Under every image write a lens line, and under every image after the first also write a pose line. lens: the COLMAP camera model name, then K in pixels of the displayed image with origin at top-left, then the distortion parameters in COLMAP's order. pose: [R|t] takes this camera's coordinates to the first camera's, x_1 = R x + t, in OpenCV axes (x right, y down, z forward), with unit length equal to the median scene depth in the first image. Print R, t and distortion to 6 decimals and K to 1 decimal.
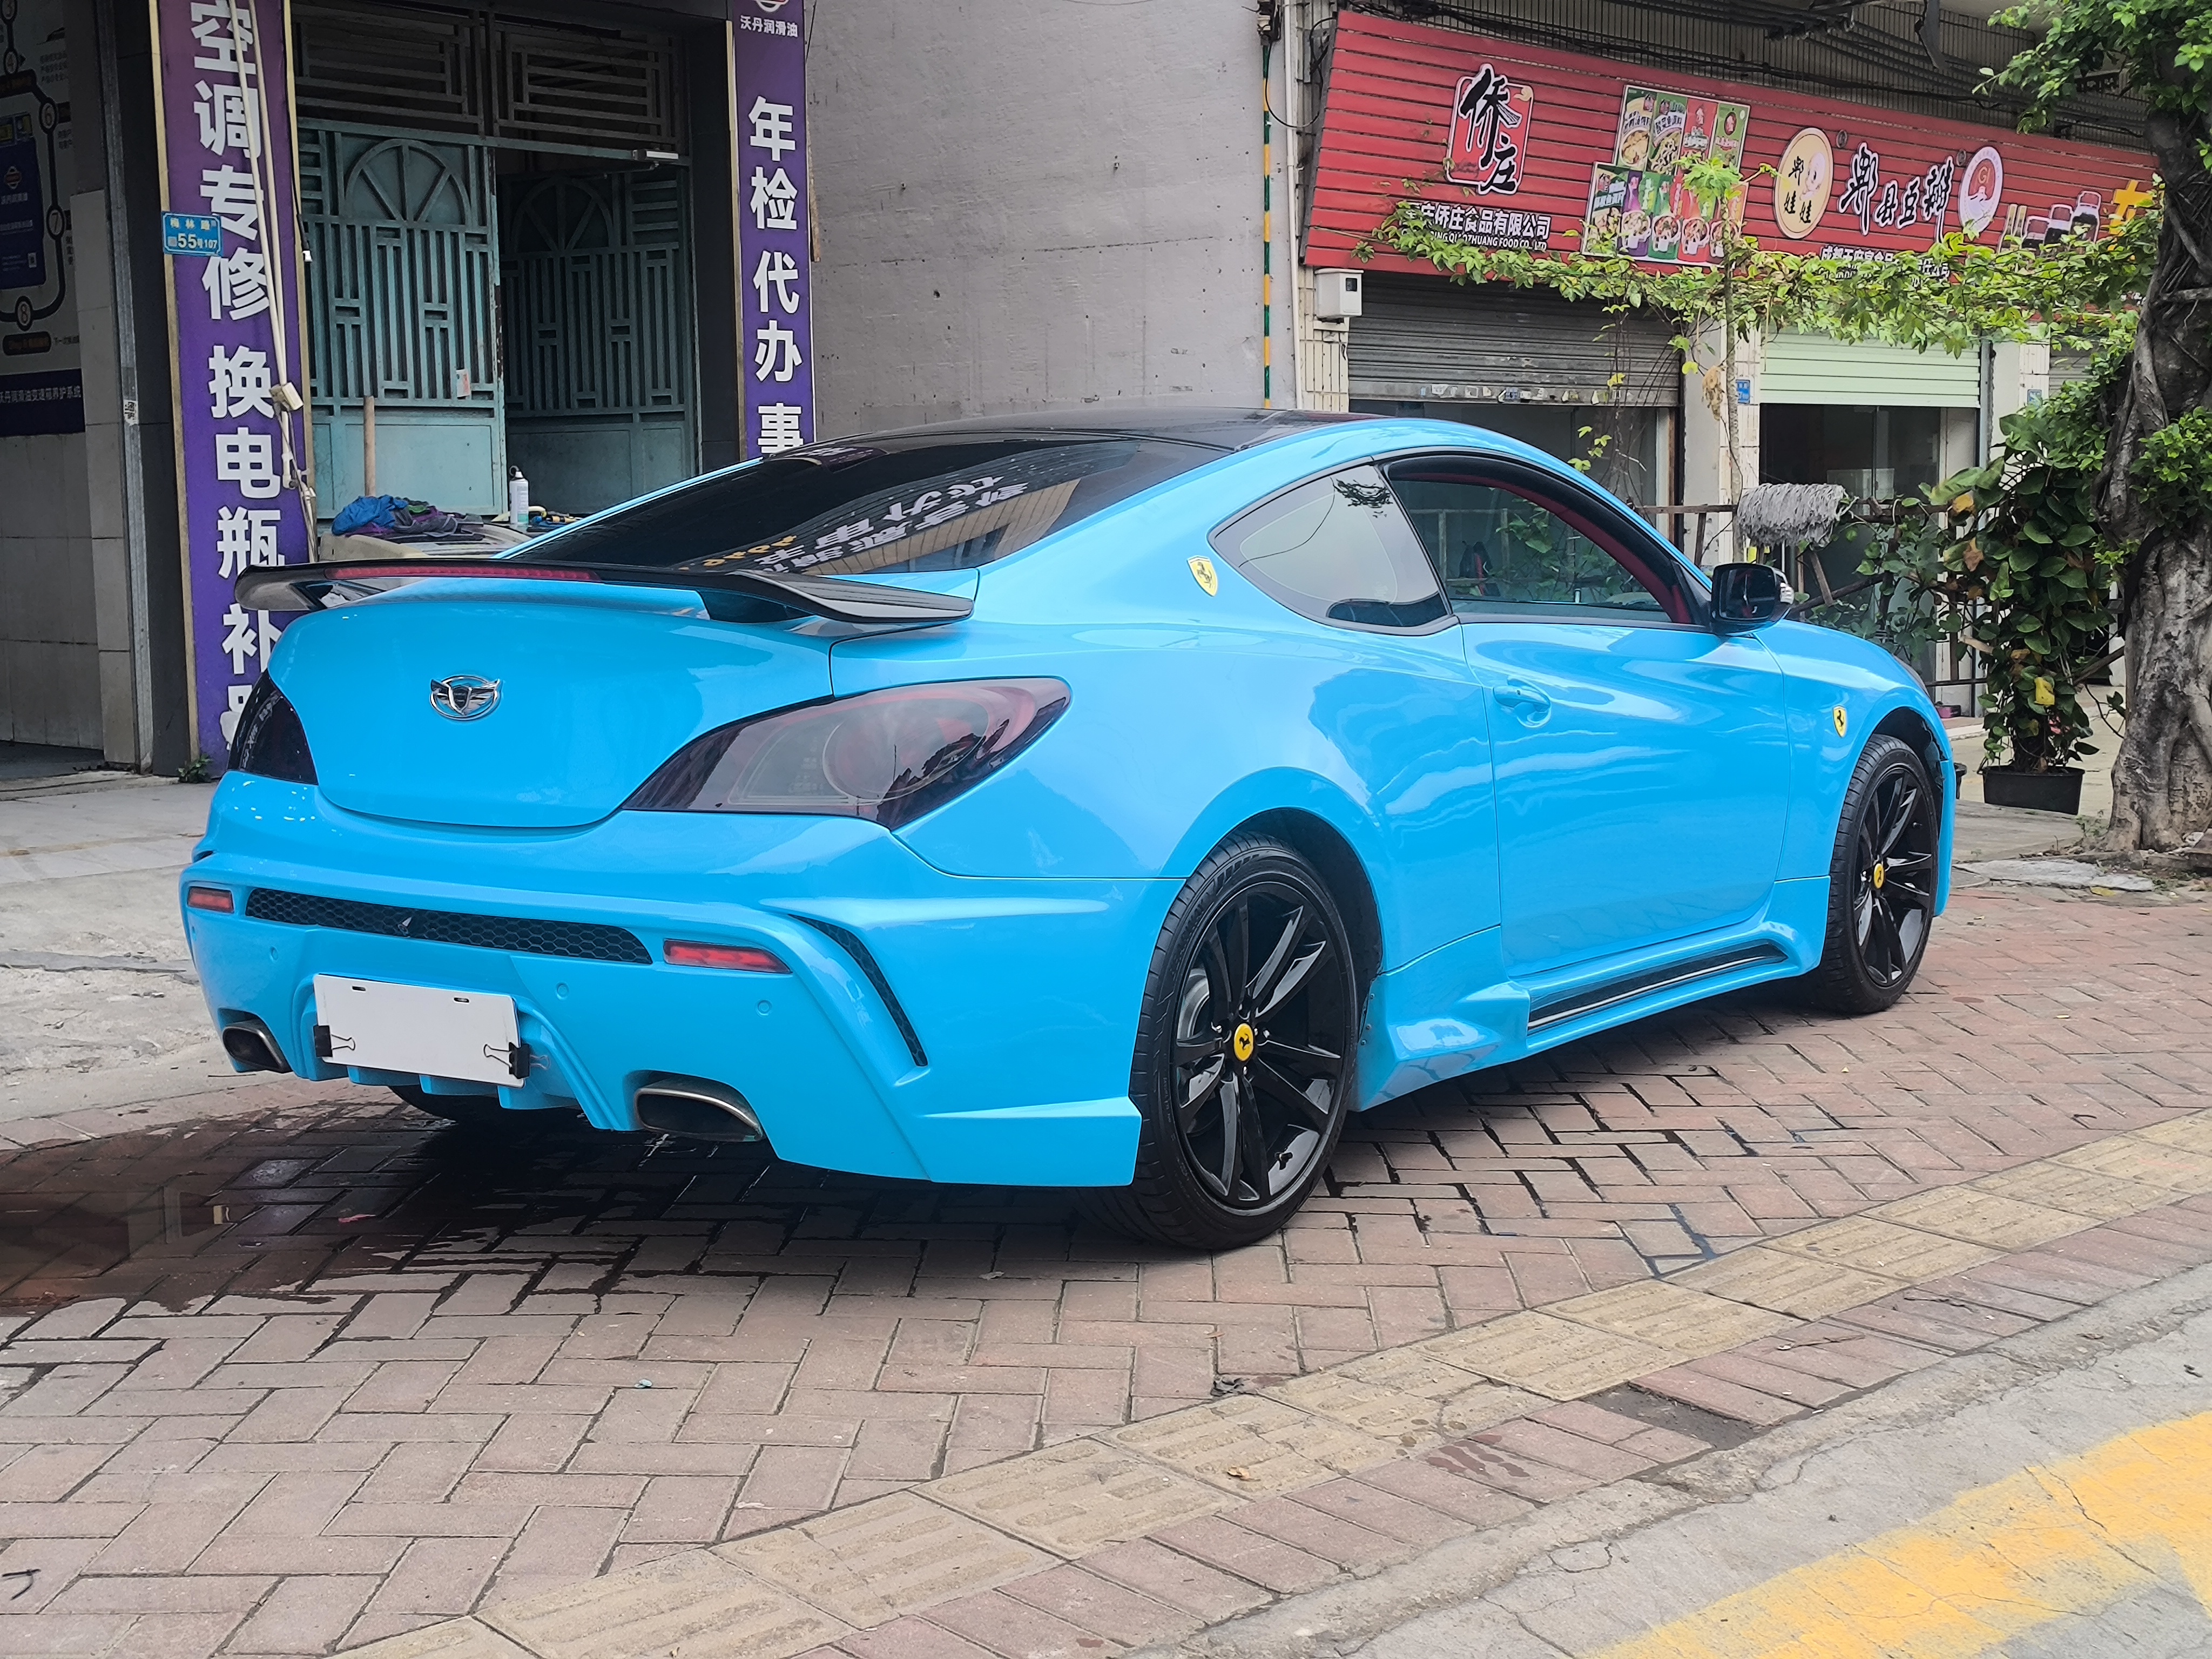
lens RADIAL K [[2926.5, 0, 1106.0], [0, 2926.5, 829.5], [0, 0, 1]] dist [-0.022860, 0.272123]
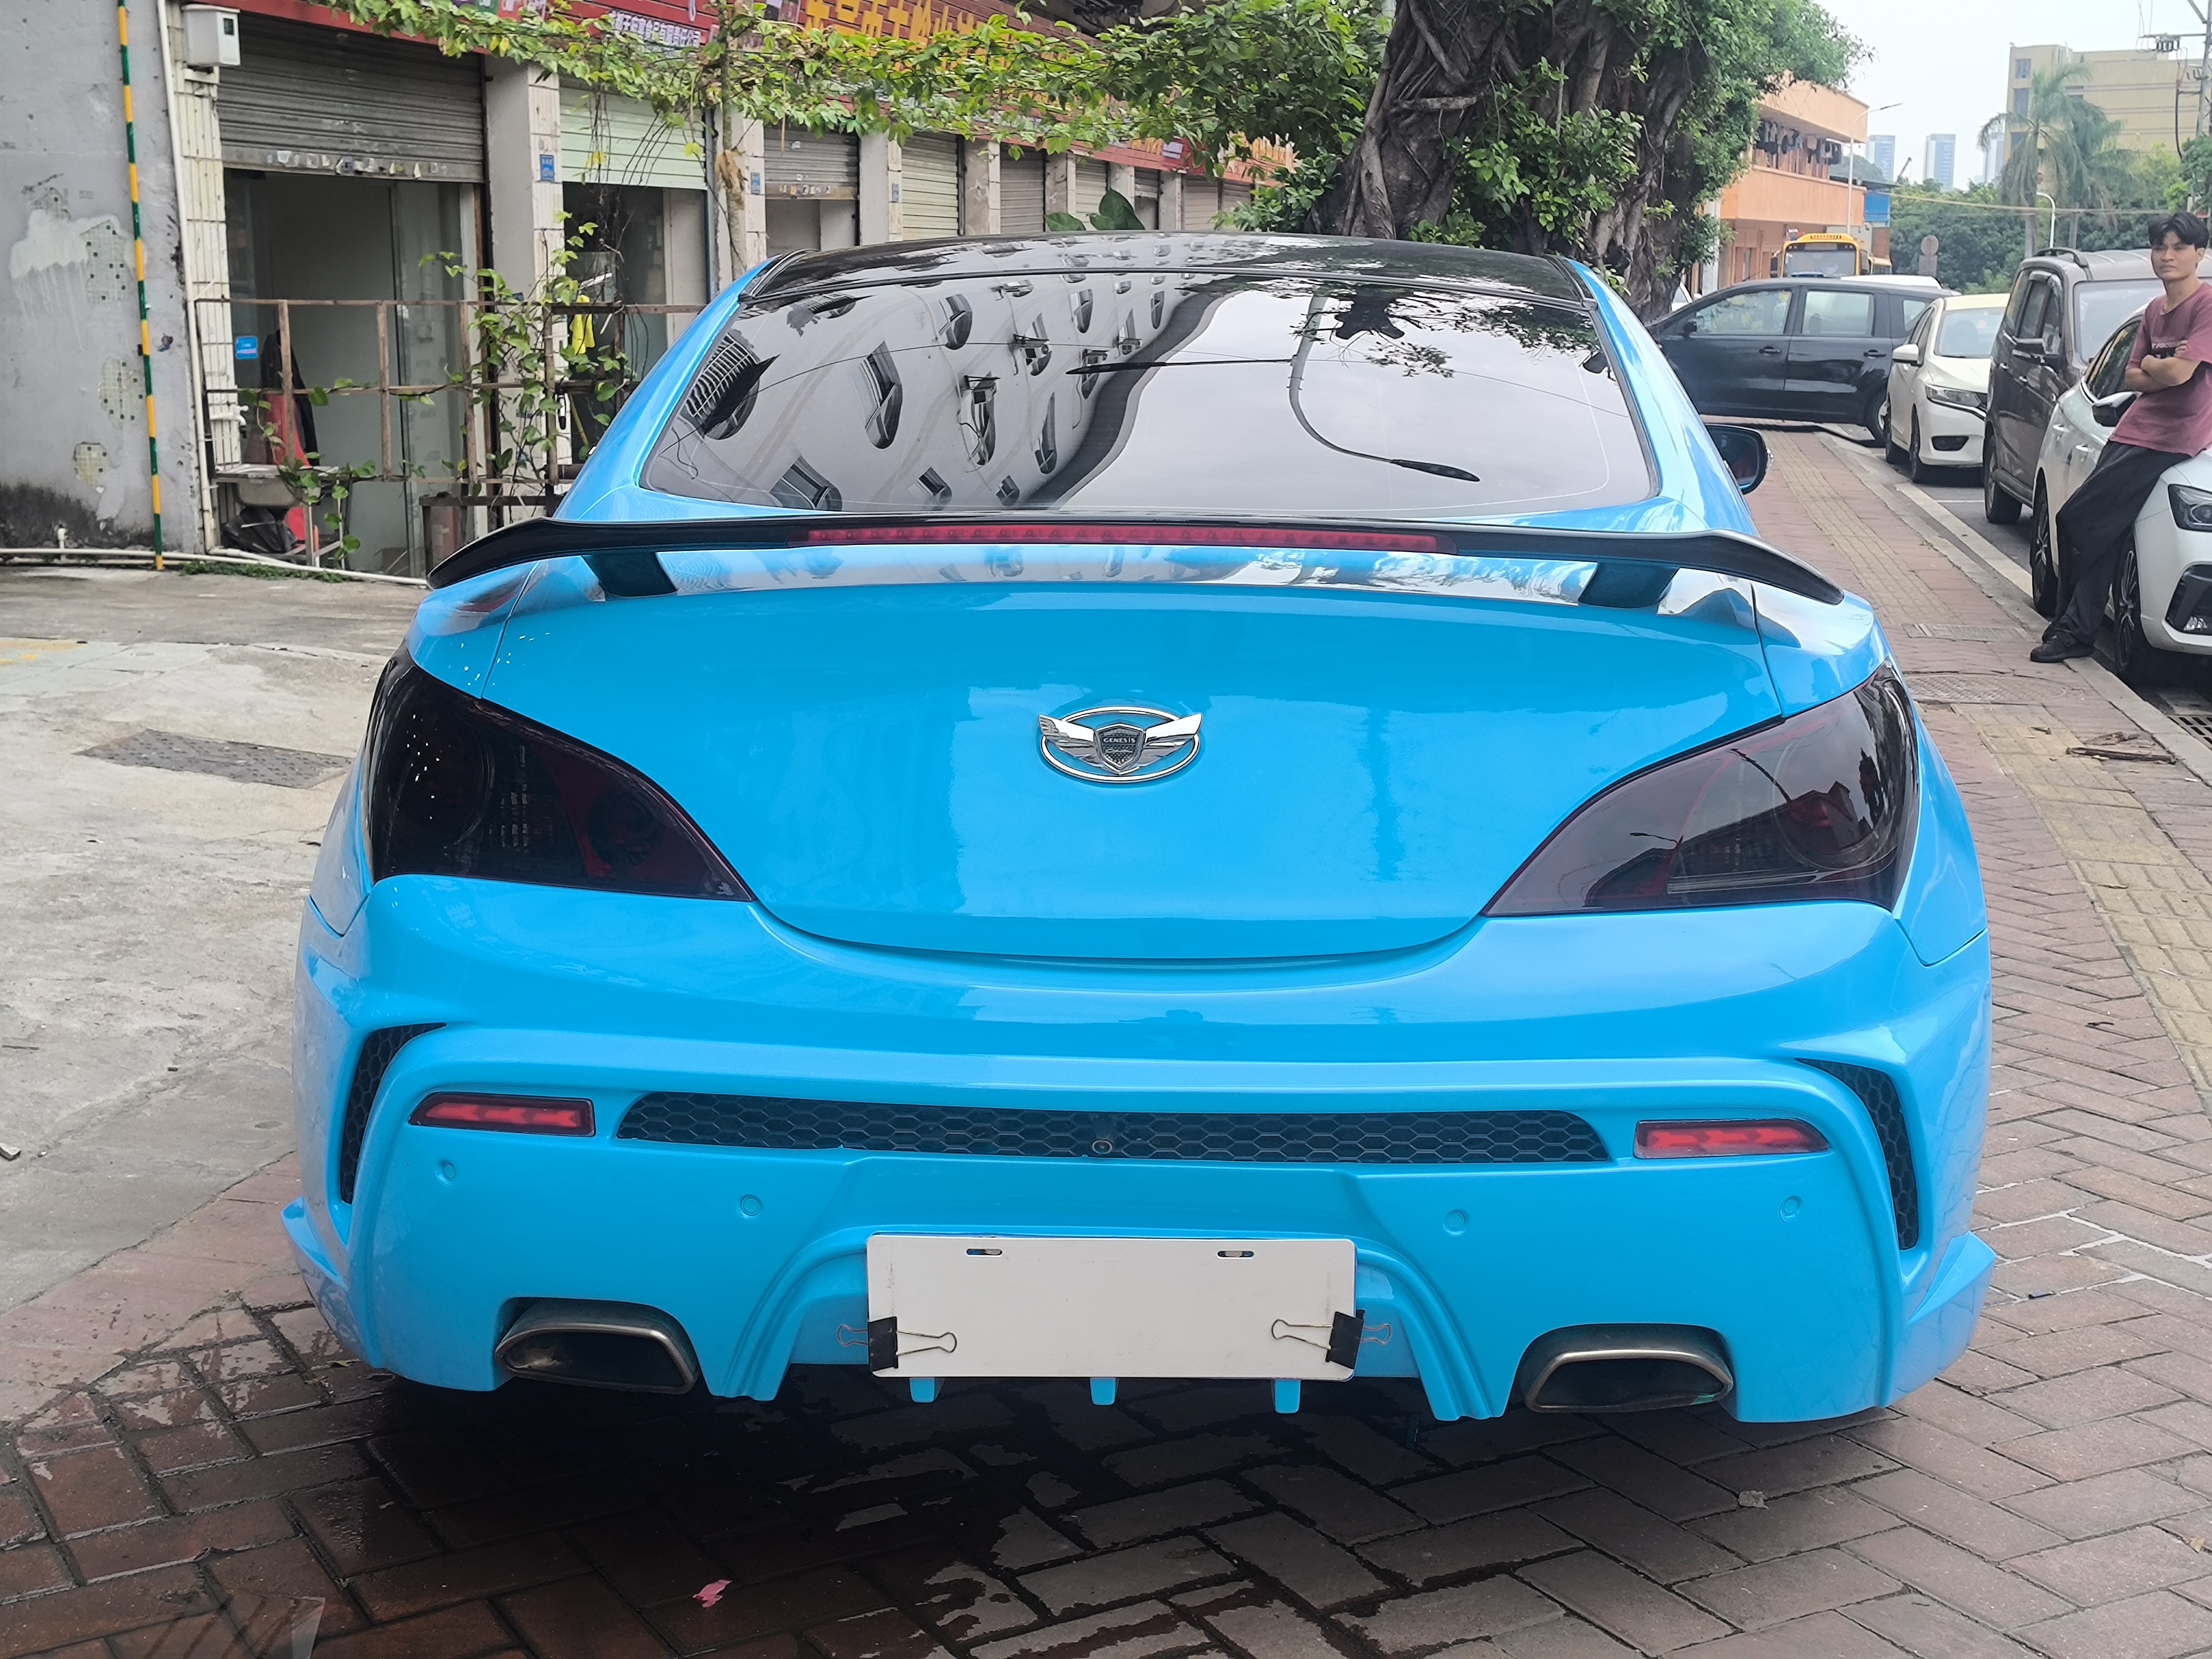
lens RADIAL K [[2926.5, 0, 1106.0], [0, 2926.5, 829.5], [0, 0, 1]] dist [-0.022860, 0.272123]
pose [[0.844577, -0.088985, 0.527988, -0.210261], [0.046824, 0.994590, 0.092724, -0.032537], [-0.533383, -0.053589, 0.844175, 0.194494]]
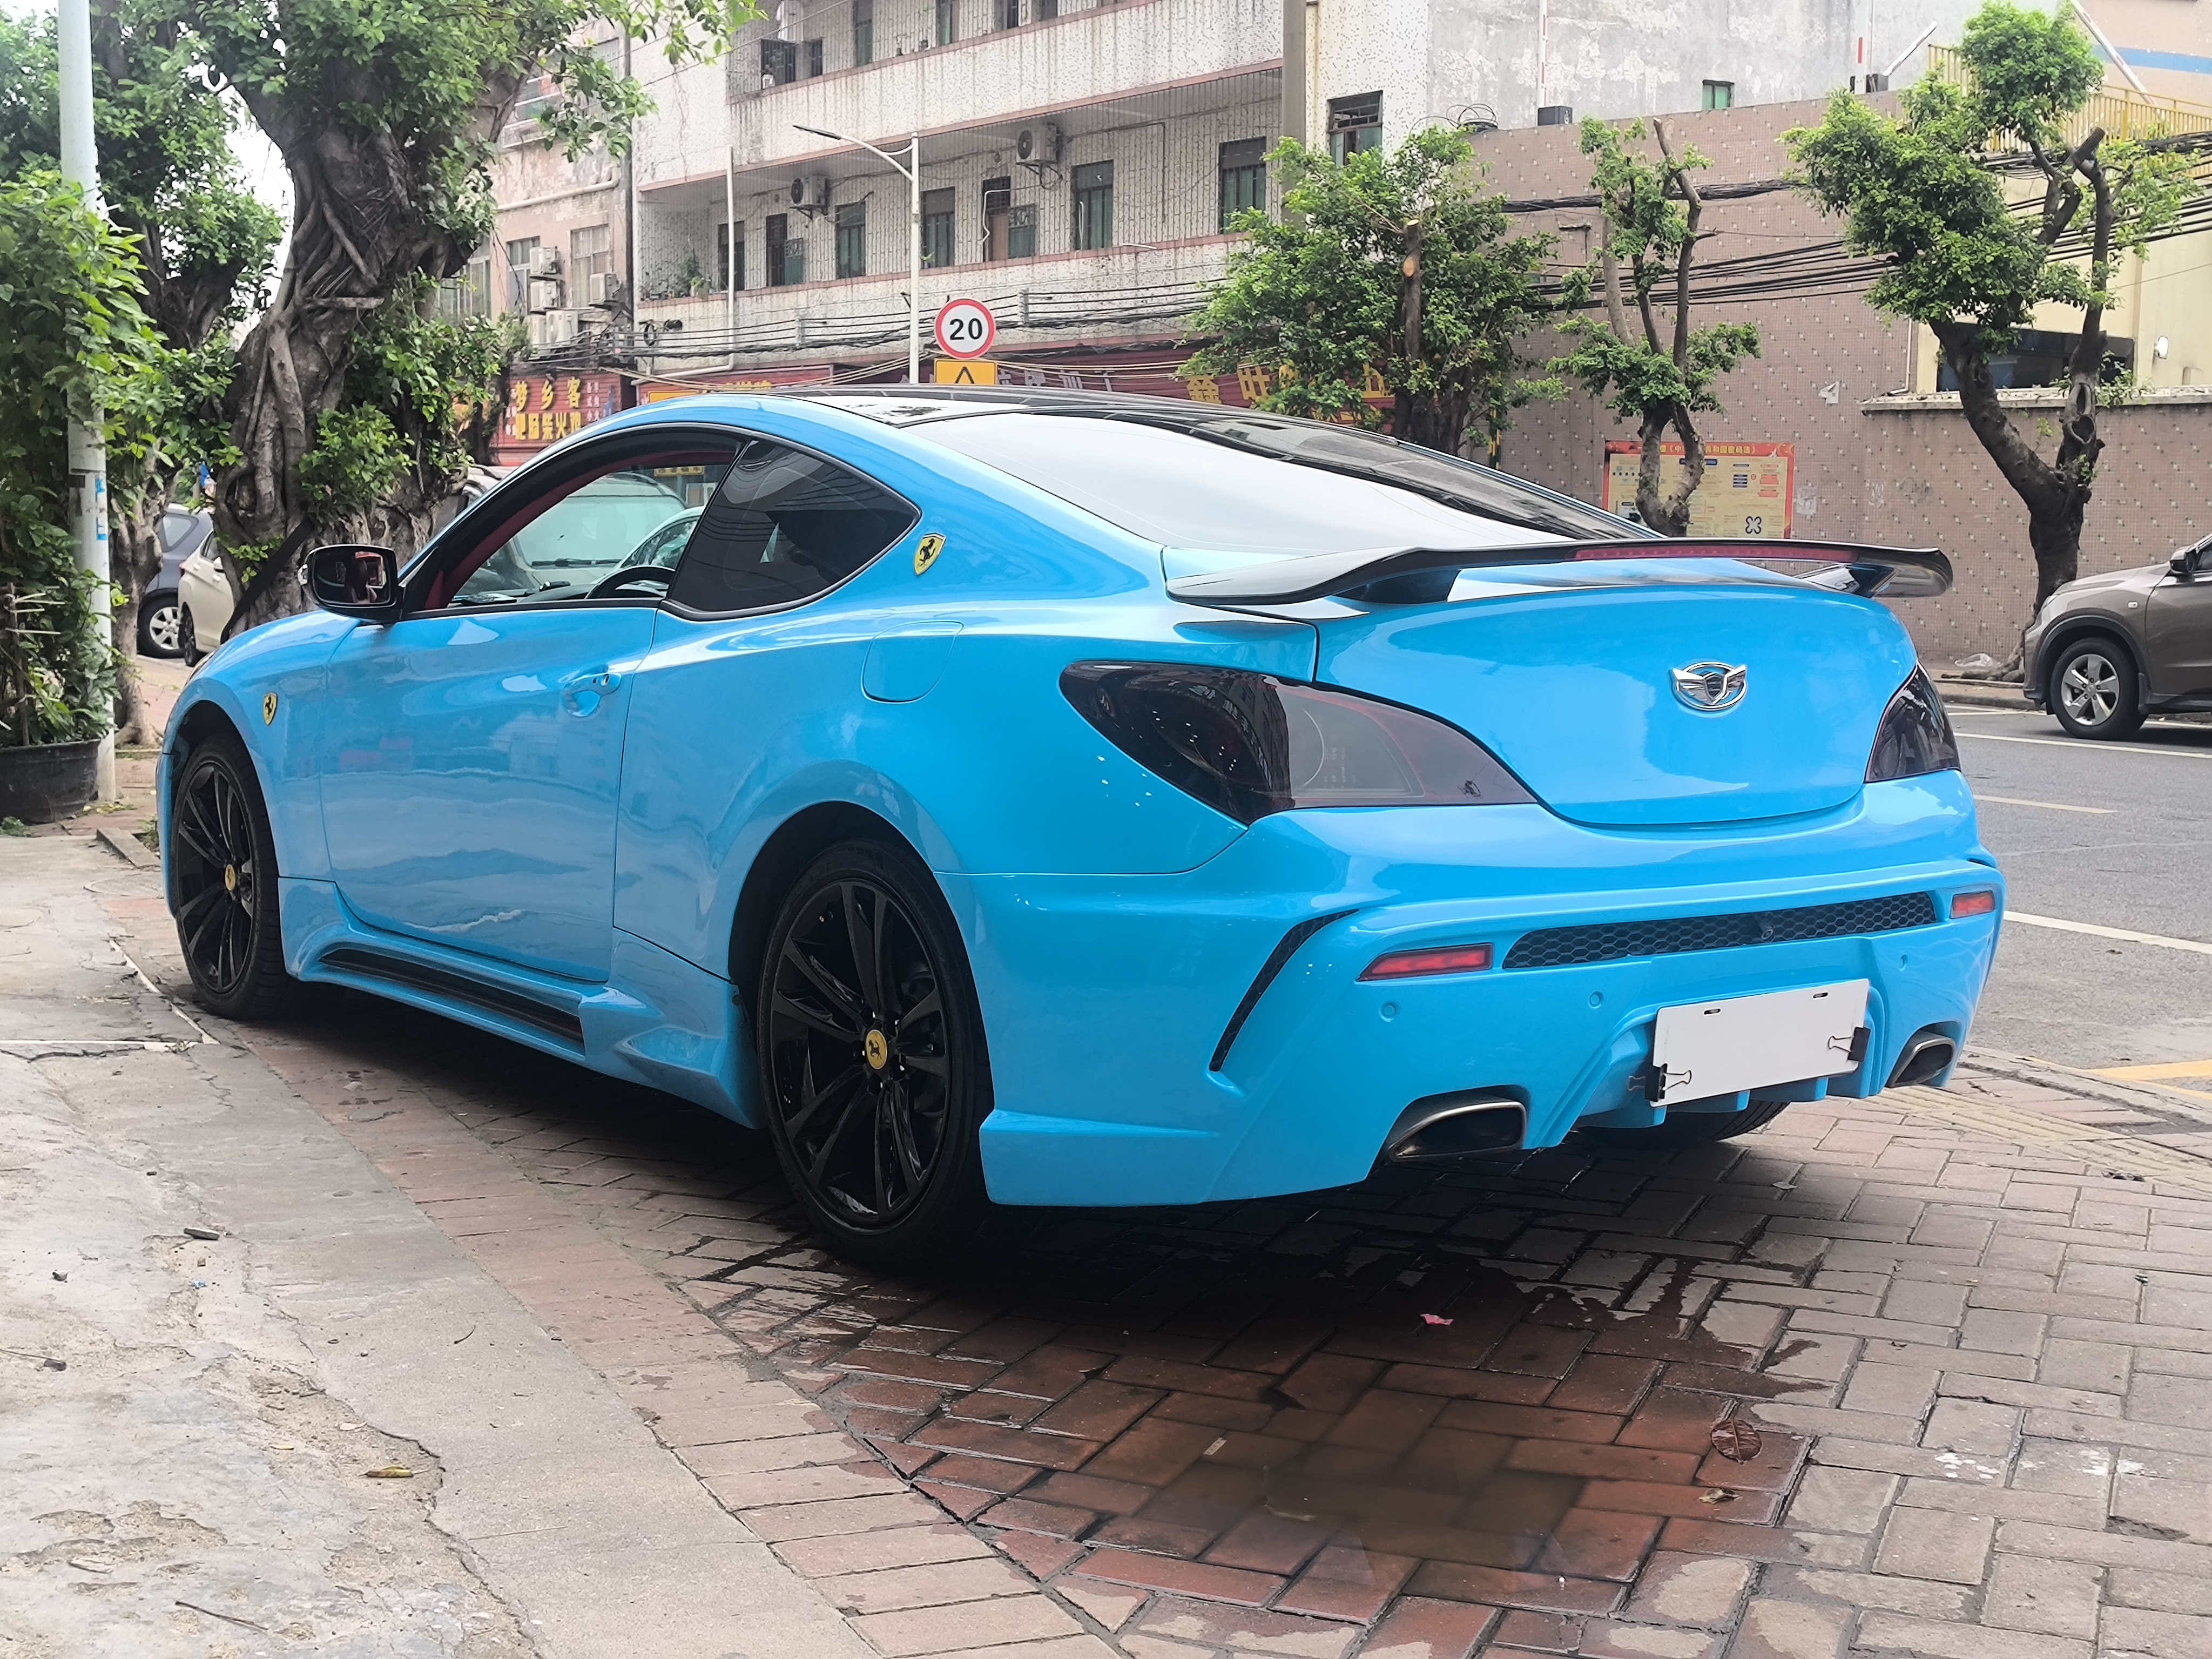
lens RADIAL K [[2926.5, 0, 1106.0], [0, 2926.5, 829.5], [0, 0, 1]] dist [-0.022860, 0.272123]
pose [[0.328224, -0.089921, 0.940310, -0.456016], [0.091902, 0.993776, 0.062955, -0.029747], [-0.940119, 0.065753, 0.334445, 0.340540]]
